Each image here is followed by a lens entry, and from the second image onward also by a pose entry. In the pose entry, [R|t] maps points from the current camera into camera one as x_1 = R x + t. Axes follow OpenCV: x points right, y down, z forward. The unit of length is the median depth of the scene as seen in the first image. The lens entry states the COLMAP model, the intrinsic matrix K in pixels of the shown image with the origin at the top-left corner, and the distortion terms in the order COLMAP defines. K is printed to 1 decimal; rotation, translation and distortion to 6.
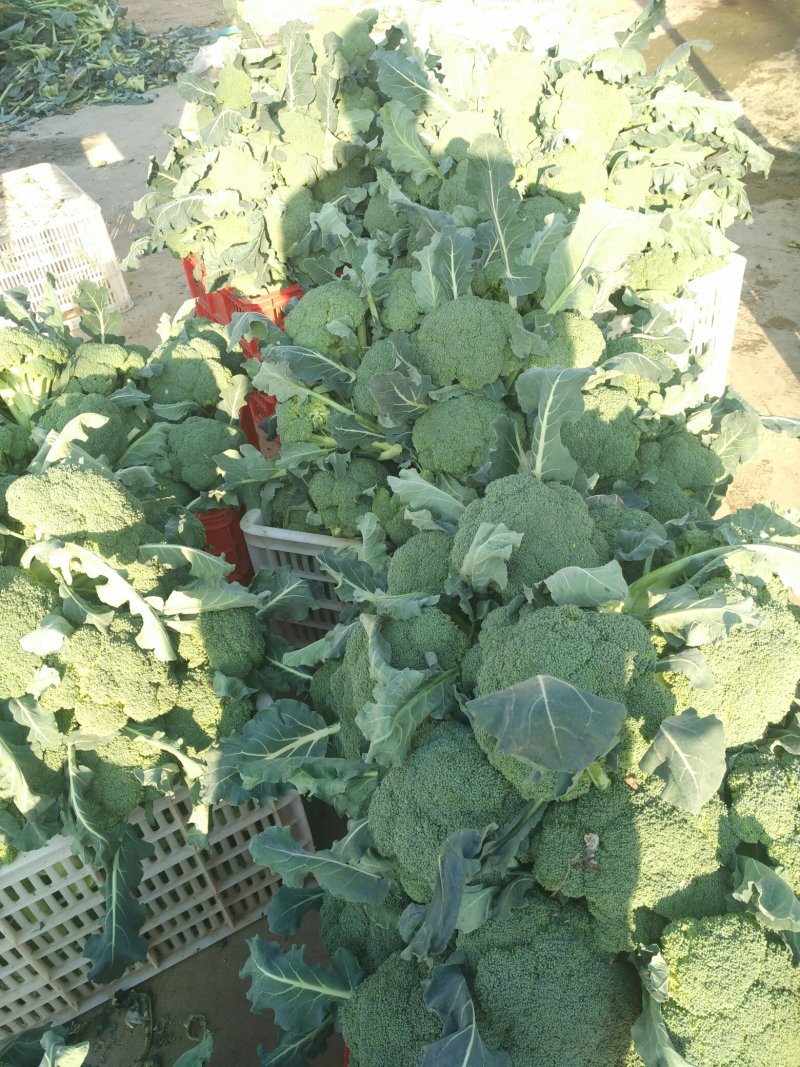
lens RADIAL K [[910.7, 0, 400.0], [0, 910.7, 533.5], [0, 0, 1]] dist [-0.005634, -0.015111]
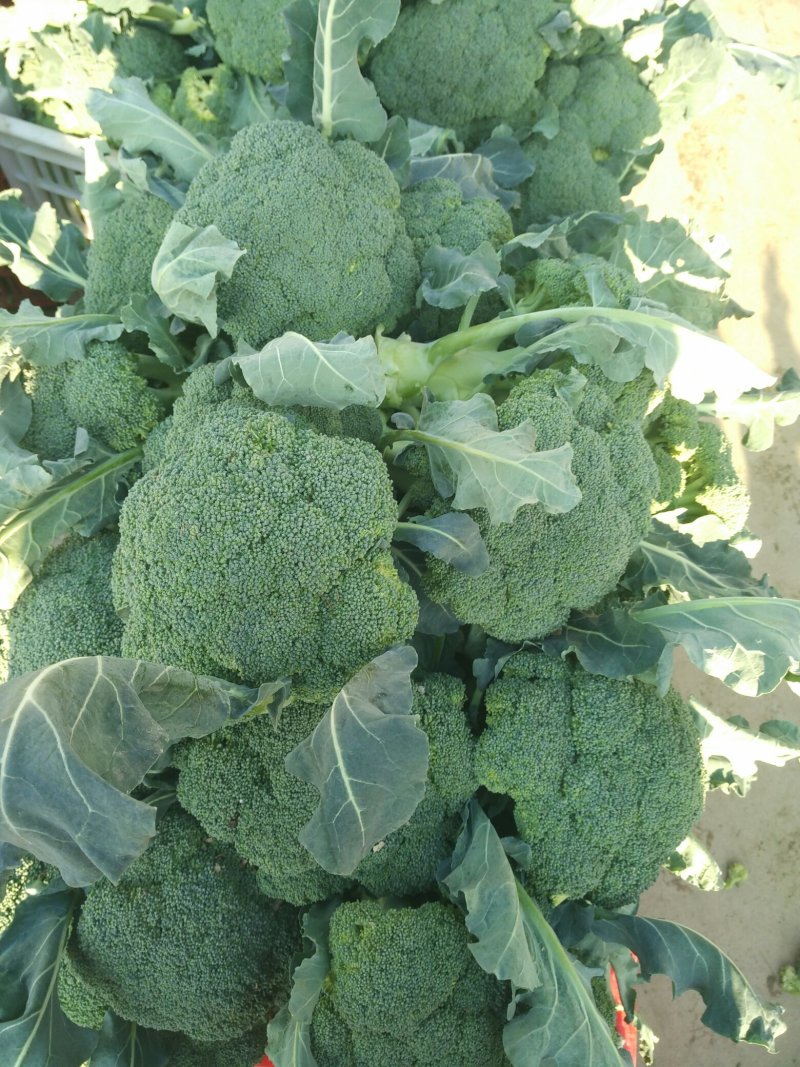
lens RADIAL K [[910.7, 0, 400.0], [0, 910.7, 533.5], [0, 0, 1]] dist [-0.005634, -0.015111]
pose [[0.990971, 0.094524, 0.095088, 0.135691], [-0.126348, 0.895671, 0.426391, -0.068199], [-0.044864, -0.434555, 0.899527, 0.275726]]
